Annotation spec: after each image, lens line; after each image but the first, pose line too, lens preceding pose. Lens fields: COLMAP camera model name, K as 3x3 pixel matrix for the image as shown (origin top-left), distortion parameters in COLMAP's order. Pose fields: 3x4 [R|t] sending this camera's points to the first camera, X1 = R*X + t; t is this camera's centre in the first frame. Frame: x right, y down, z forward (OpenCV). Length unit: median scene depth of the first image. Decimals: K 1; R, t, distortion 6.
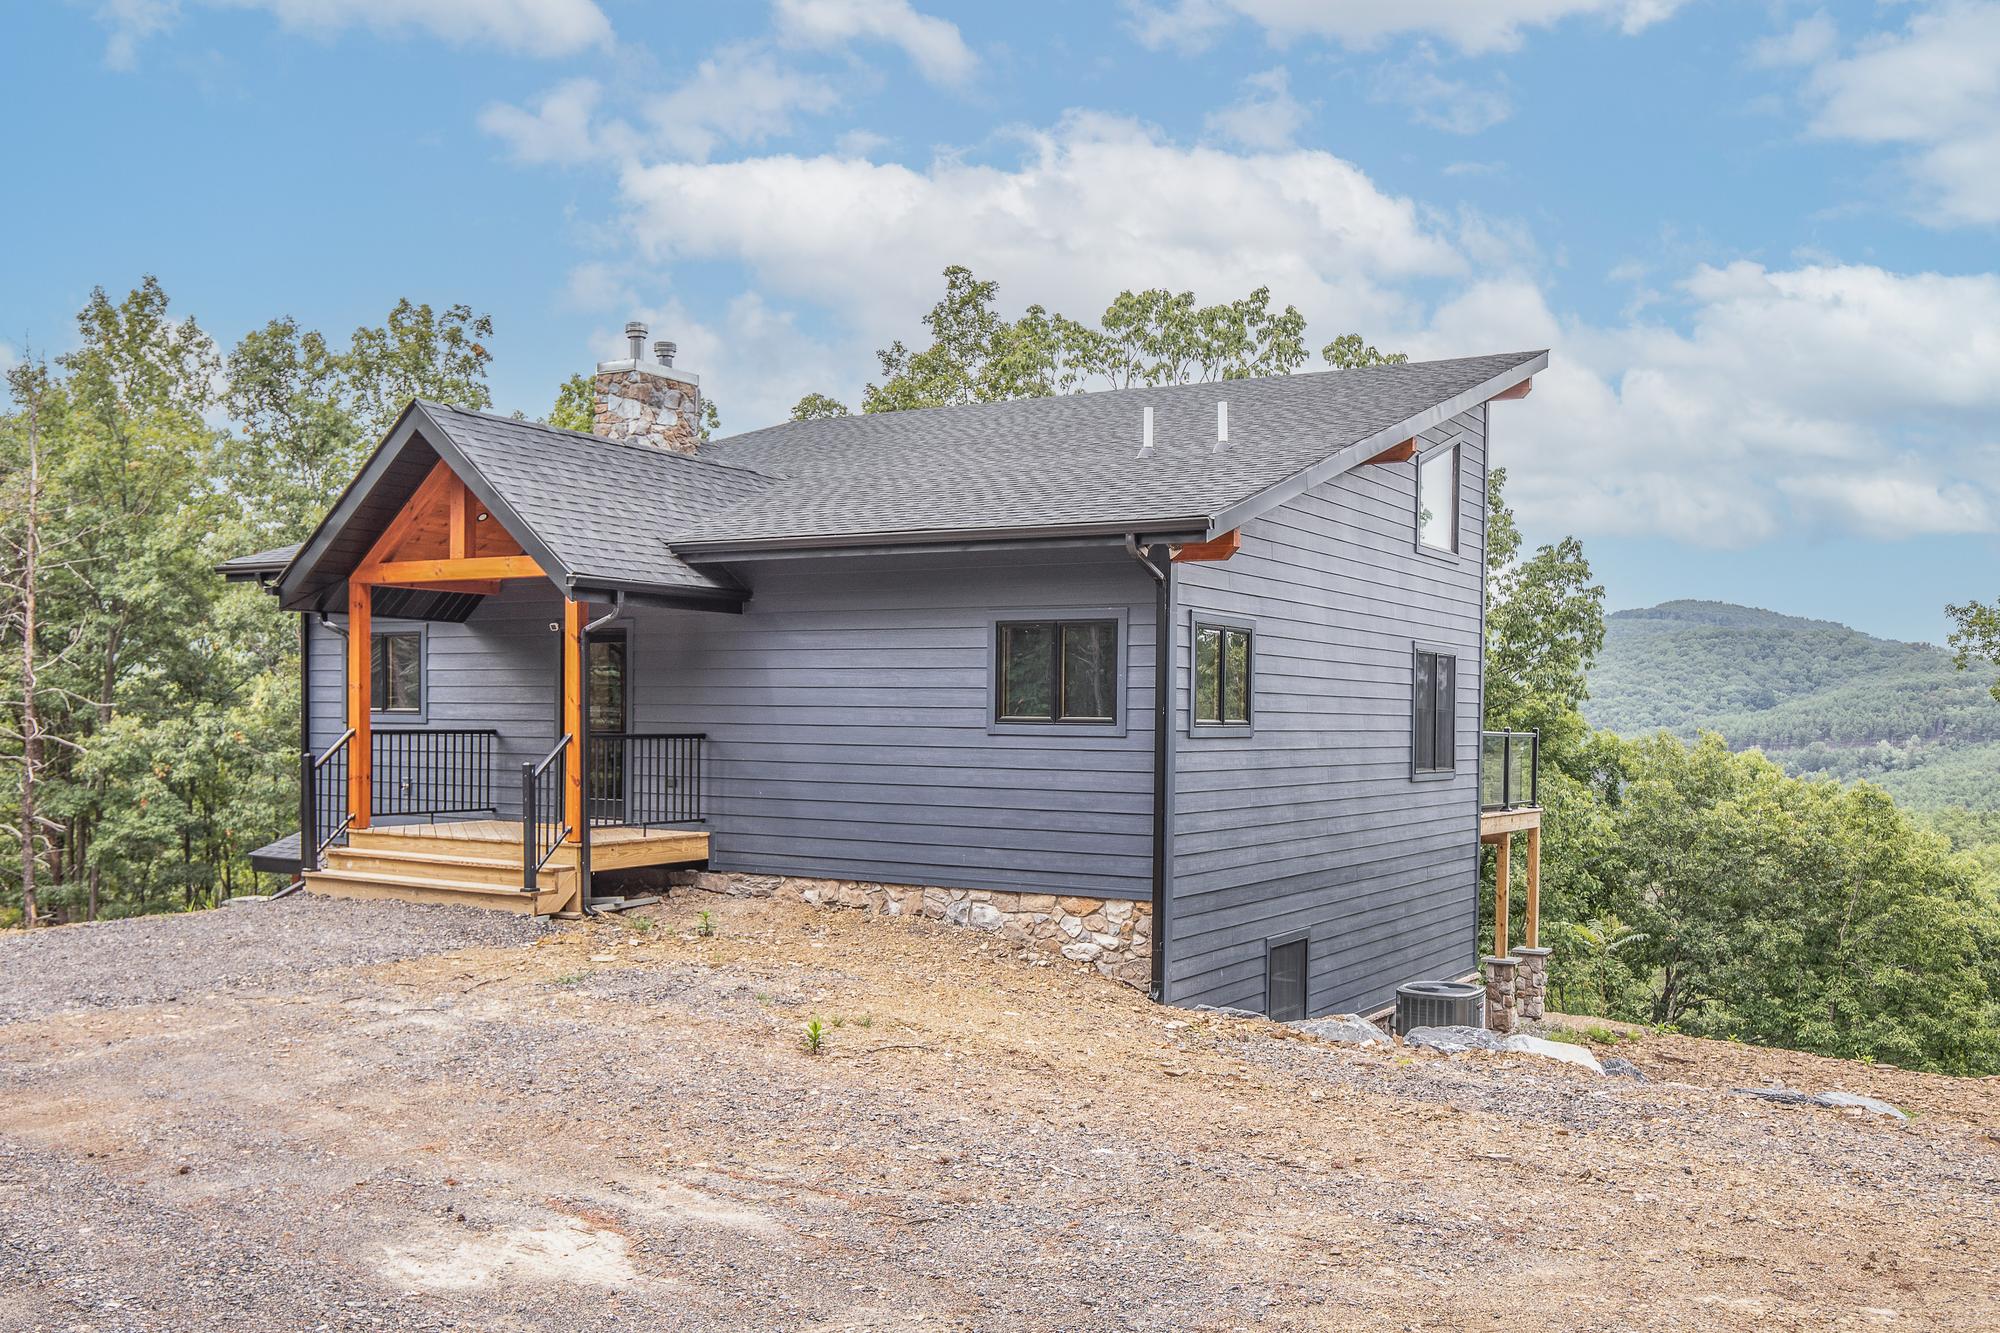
lens RADIAL K [[1618.5, 0, 1050.9], [0, 1618.5, 703.0], [0, 0, 1]] dist [-0.006604, -0.001185]
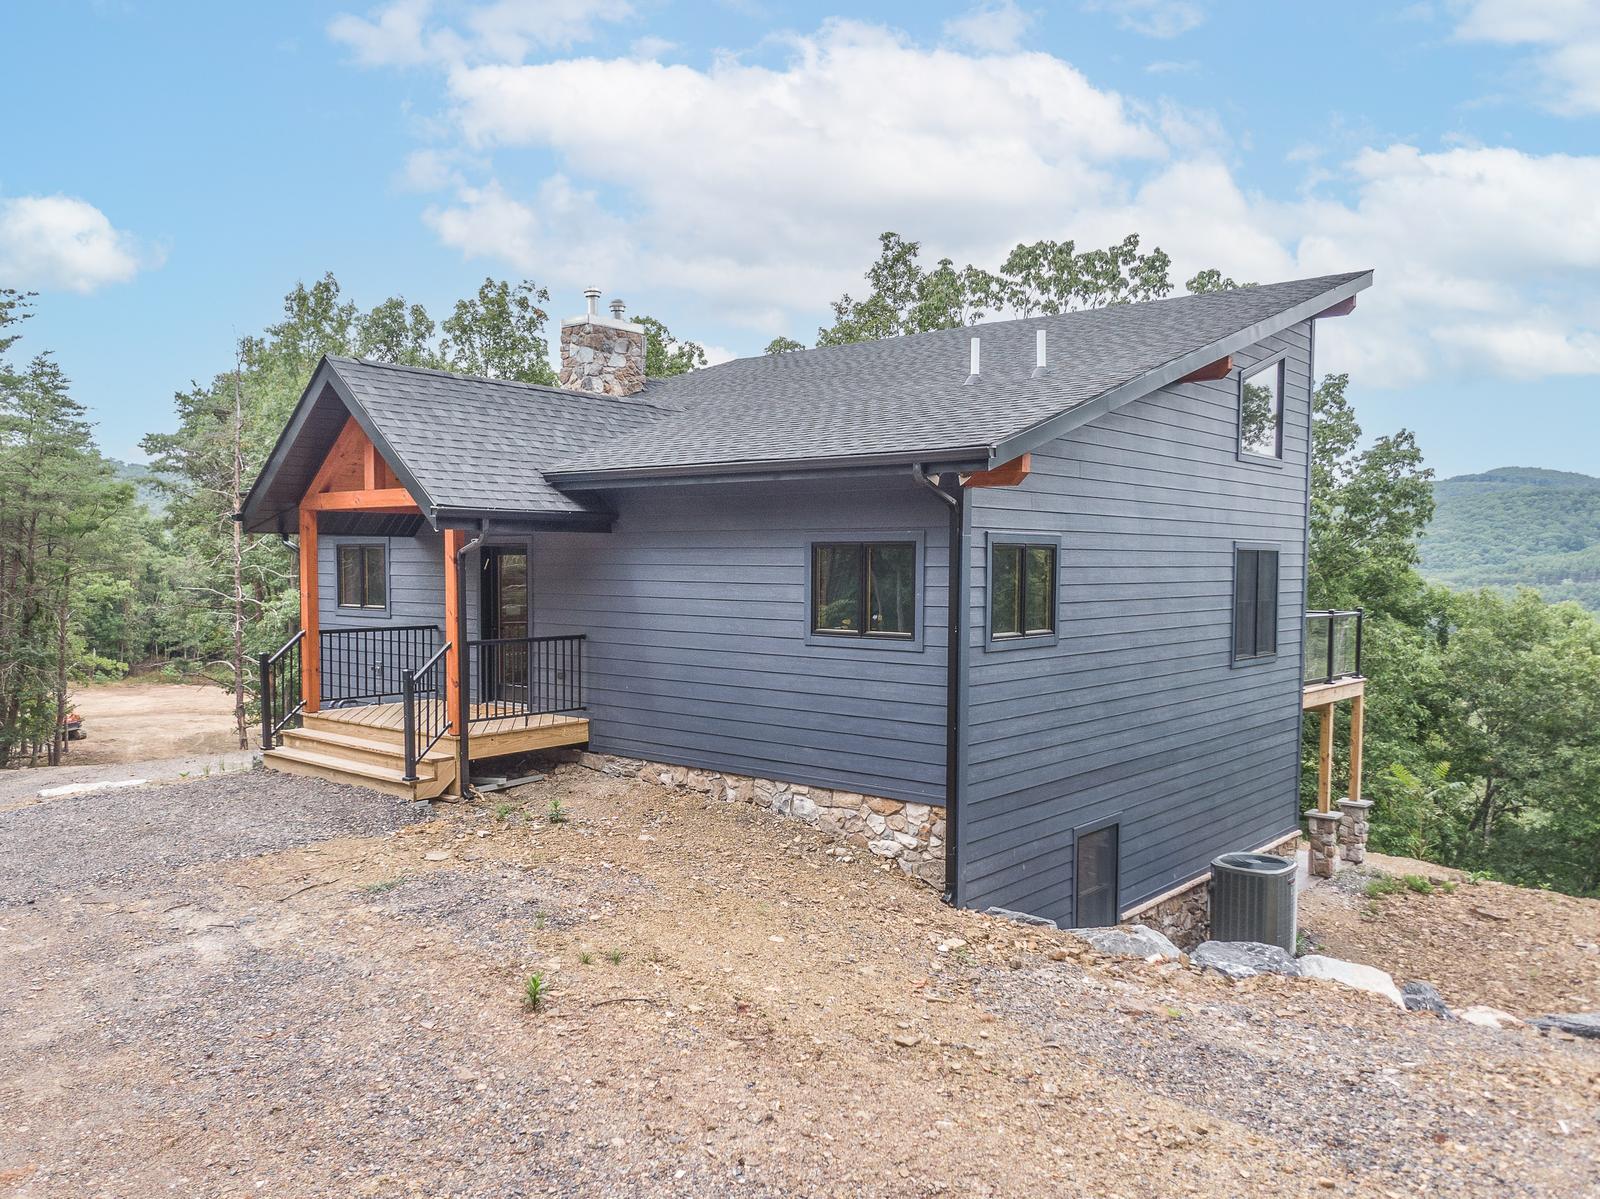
lens RADIAL K [[1146.9, 0, 800.0], [0, 1146.9, 599.5], [0, 0, 1]] dist [0.061005, -0.099075]
pose [[0.984734, 0.000351, -0.174067, 0.086603], [0.006441, 0.999239, 0.038458, -0.038326], [0.173948, -0.038992, 0.983983, 0.213570]]
